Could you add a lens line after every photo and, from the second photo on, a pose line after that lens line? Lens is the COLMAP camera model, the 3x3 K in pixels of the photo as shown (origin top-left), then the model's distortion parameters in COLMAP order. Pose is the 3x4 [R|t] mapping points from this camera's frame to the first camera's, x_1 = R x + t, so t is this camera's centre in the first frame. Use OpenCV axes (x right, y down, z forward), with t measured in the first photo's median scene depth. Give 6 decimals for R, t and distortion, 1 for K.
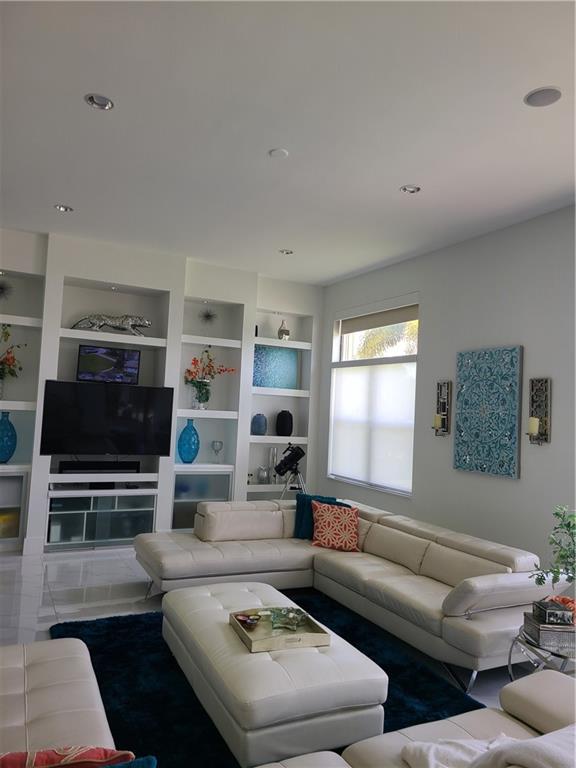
lens RADIAL K [[581.5, 0, 287.3], [0, 581.5, 380.8], [0, 0, 1]] dist [0.068225, -0.026491]
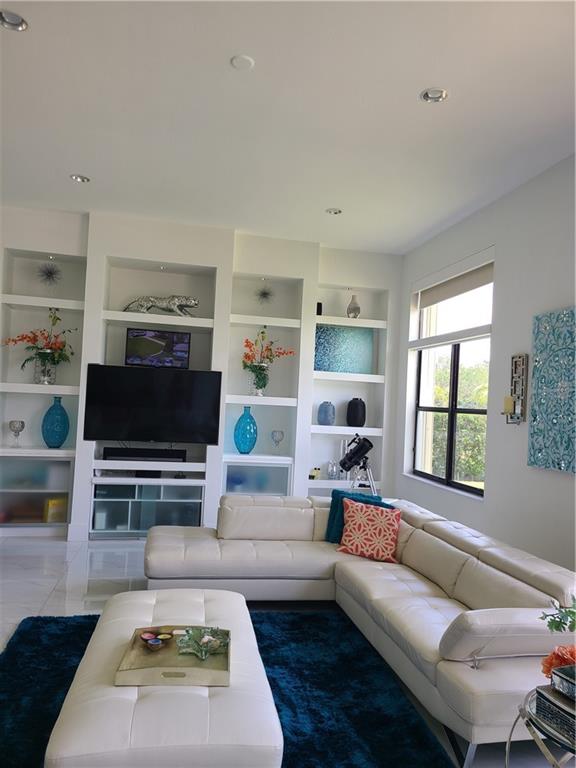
lens RADIAL K [[581.5, 0, 289.1], [0, 581.5, 386.8], [0, 0, 1]] dist [0.068225, -0.026491]
pose [[0.964859, -0.007742, -0.262656, 0.166438], [0.010425, 0.999907, 0.008822, 0.031985], [0.262563, -0.011250, 0.964849, 0.147829]]
